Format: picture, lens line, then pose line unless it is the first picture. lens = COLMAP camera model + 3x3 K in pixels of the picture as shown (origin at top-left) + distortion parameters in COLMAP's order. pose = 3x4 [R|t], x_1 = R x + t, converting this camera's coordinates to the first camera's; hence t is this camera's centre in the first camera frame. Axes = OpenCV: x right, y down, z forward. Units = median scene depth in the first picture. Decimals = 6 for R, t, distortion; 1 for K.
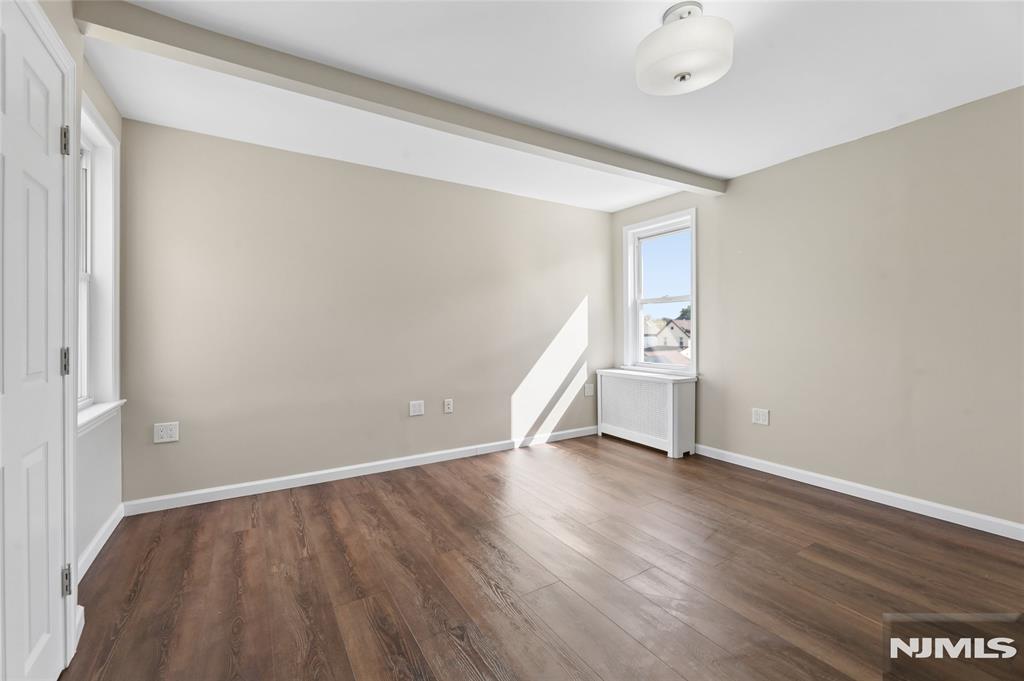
lens RADIAL K [[428.7, 0, 511.3], [0, 428.7, 332.9], [0, 0, 1]] dist [-0.000753, -0.000090]
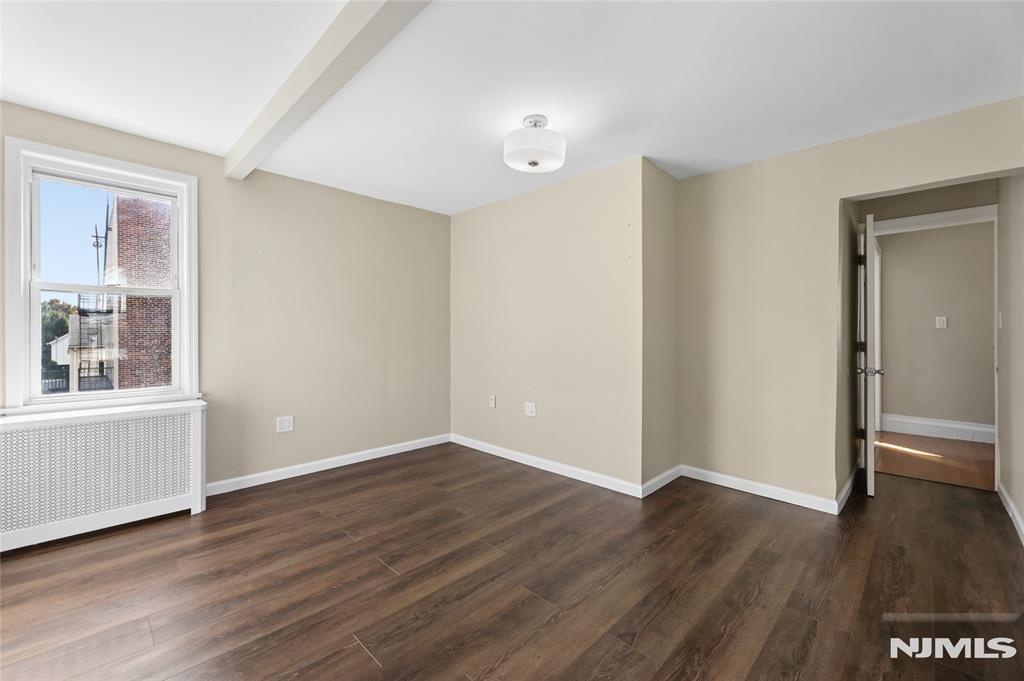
lens RADIAL K [[420.0, 0, 511.6], [0, 420.0, 331.8], [0, 0, 1]] dist [-0.000614, -0.000214]
pose [[-0.235754, 0.000580, 0.971813, -0.458277], [0.000751, 1.000000, -0.000415, -0.017473], [-0.971812, 0.000632, -0.235754, 0.669115]]
